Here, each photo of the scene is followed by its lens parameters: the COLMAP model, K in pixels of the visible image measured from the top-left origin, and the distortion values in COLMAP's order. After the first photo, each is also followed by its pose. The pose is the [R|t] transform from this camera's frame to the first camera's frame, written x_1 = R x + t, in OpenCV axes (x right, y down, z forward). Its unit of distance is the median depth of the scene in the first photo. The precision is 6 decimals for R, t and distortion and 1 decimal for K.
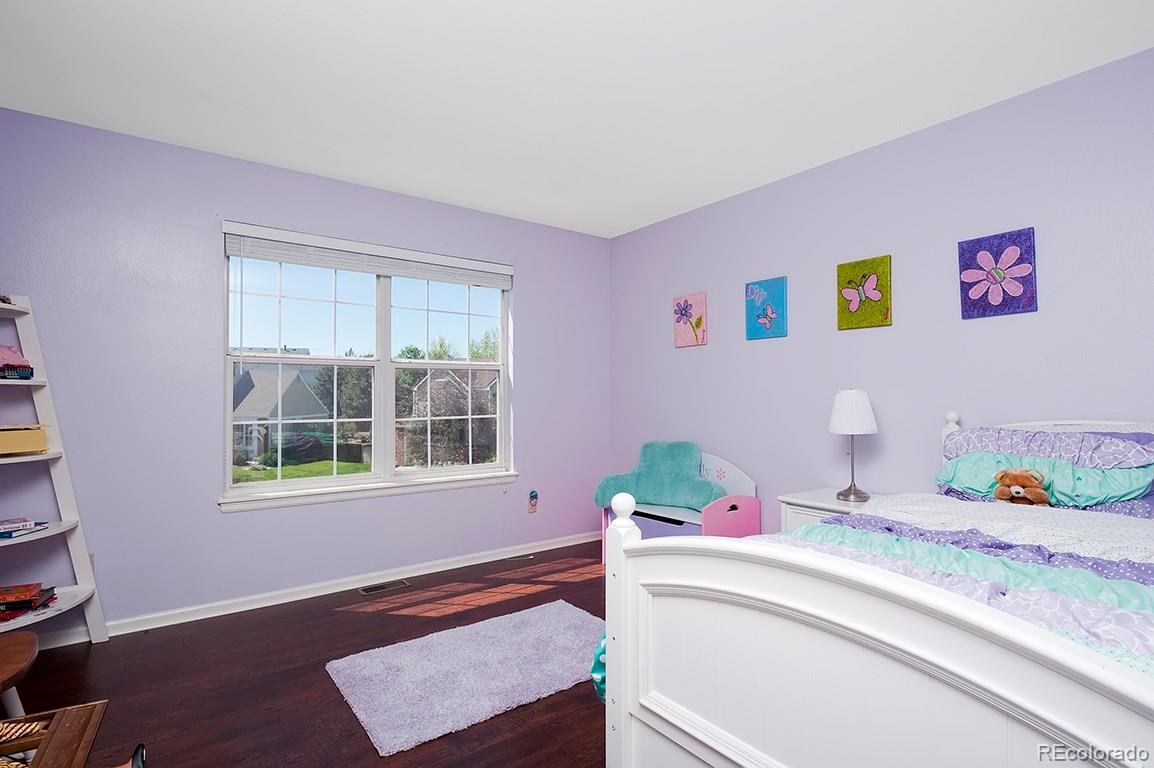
lens RADIAL K [[562.8, 0, 575.1], [0, 562.8, 387.2], [0, 0, 1]] dist [-0.000884, -0.000098]
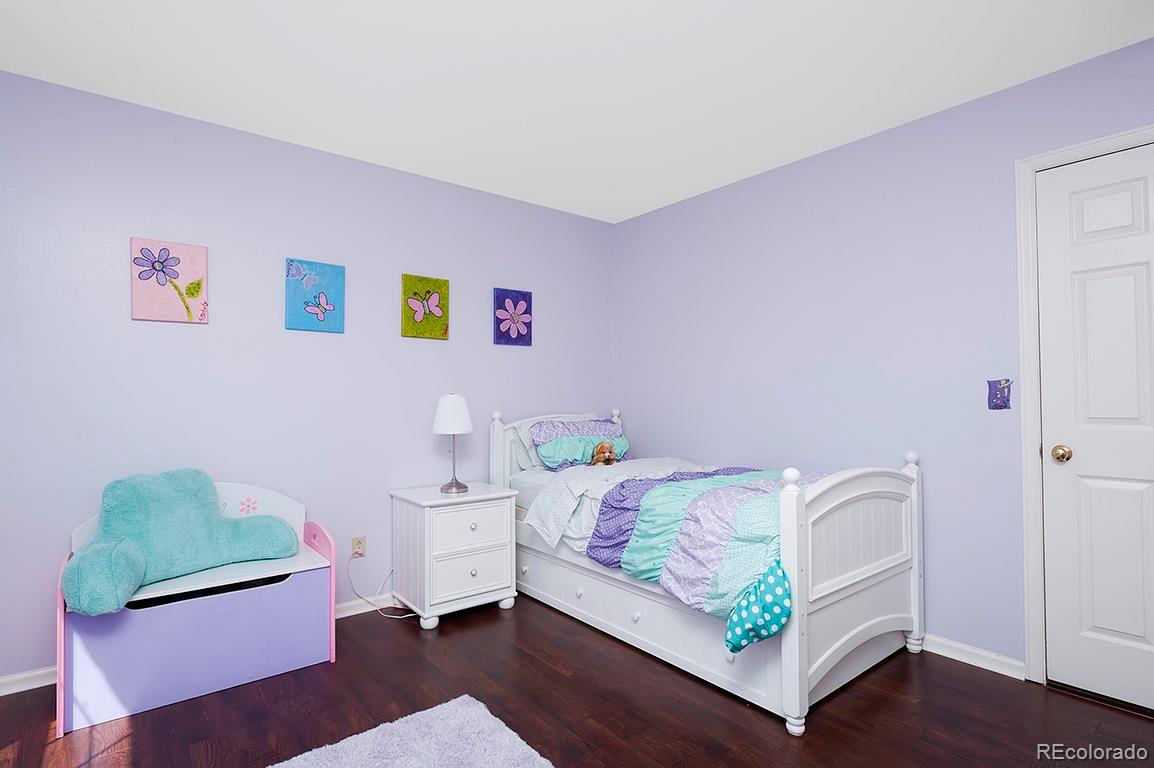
lens RADIAL K [[562.8, 0, 575.2], [0, 562.8, 388.5], [0, 0, 1]] dist [-0.000884, -0.000098]
pose [[-0.022242, 0.027191, 0.999383, -0.636544], [-0.015536, 0.999500, -0.027540, 0.020382], [-0.999632, -0.016139, -0.021808, 0.775690]]
